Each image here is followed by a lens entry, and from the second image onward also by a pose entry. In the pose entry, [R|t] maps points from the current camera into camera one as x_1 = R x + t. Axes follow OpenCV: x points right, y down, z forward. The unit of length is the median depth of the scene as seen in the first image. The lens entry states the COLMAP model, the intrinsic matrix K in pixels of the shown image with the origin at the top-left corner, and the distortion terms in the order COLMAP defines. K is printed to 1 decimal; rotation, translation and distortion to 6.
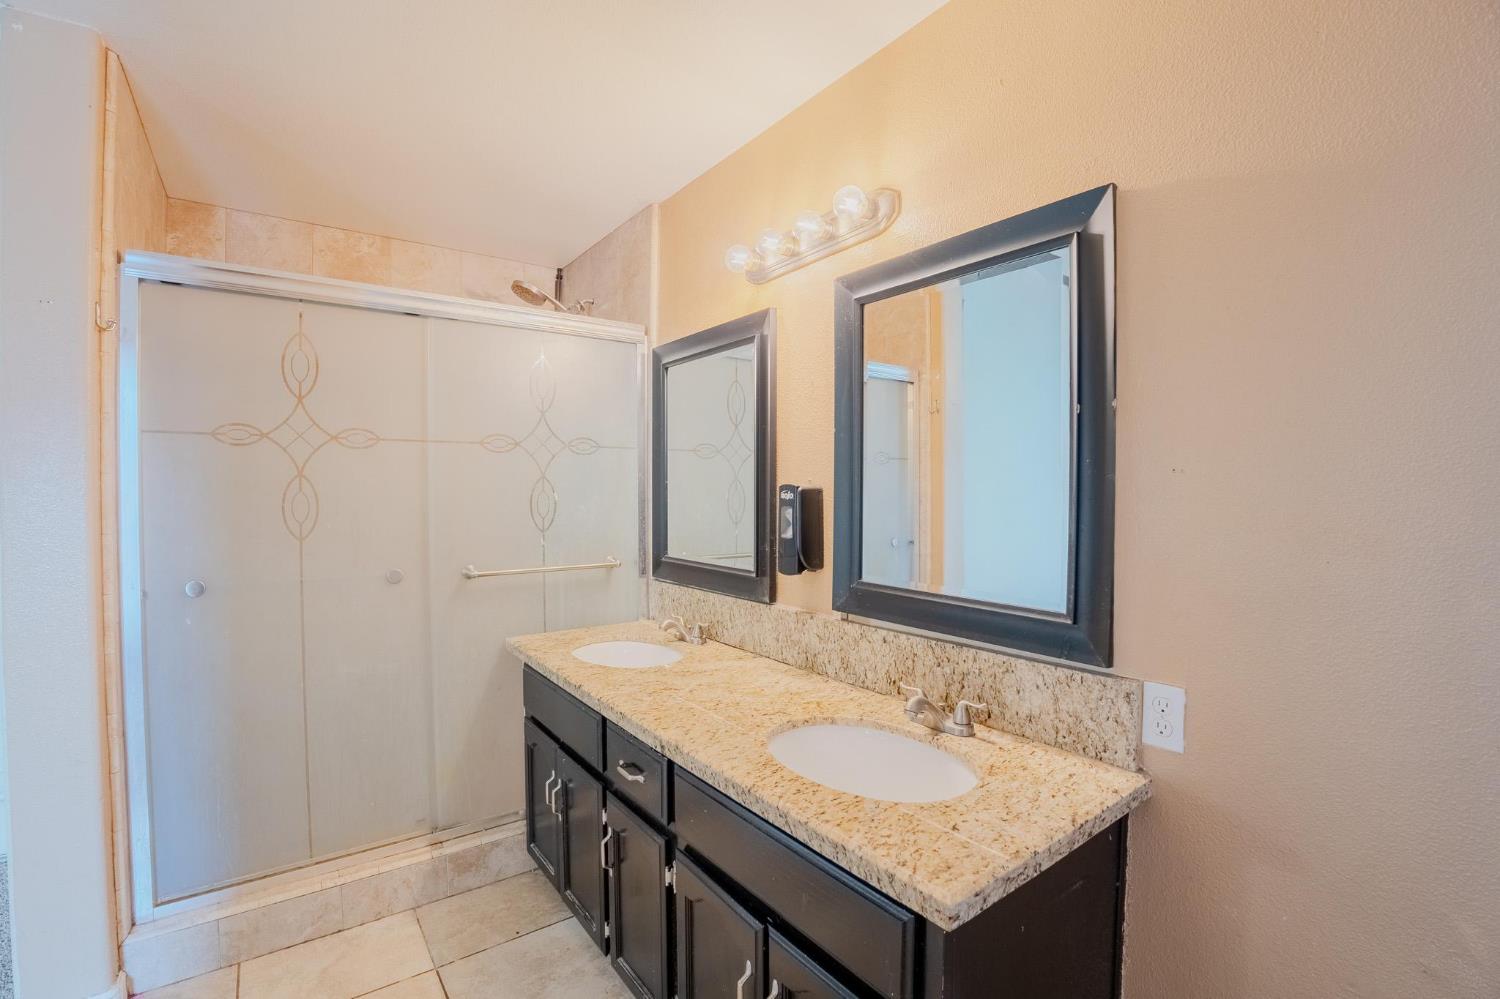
lens RADIAL K [[664.2, 0, 750.0], [0, 664.2, 499.5], [0, 0, 1]] dist [-0.073261, 0.017448]
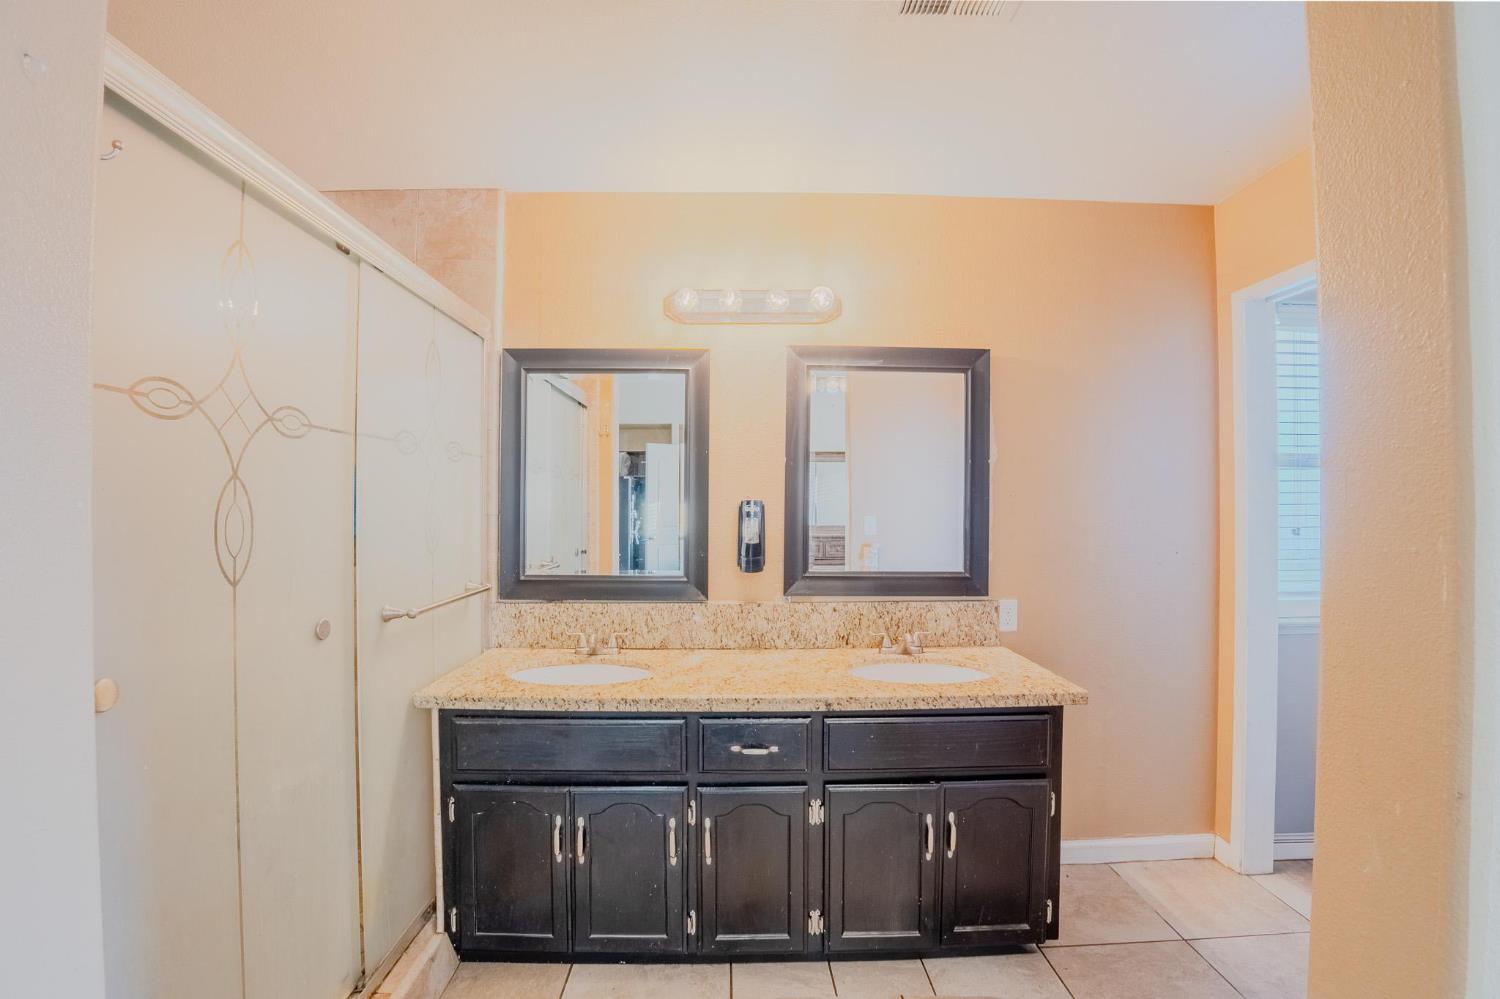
lens RADIAL K [[664.2, 0, 750.0], [0, 664.2, 499.5], [0, 0, 1]] dist [-0.073261, 0.017448]
pose [[0.578051, 0.009027, 0.815951, -1.034463], [0.009013, 0.999807, -0.017446, -0.001894], [-0.815951, 0.017439, 0.577858, 0.305755]]
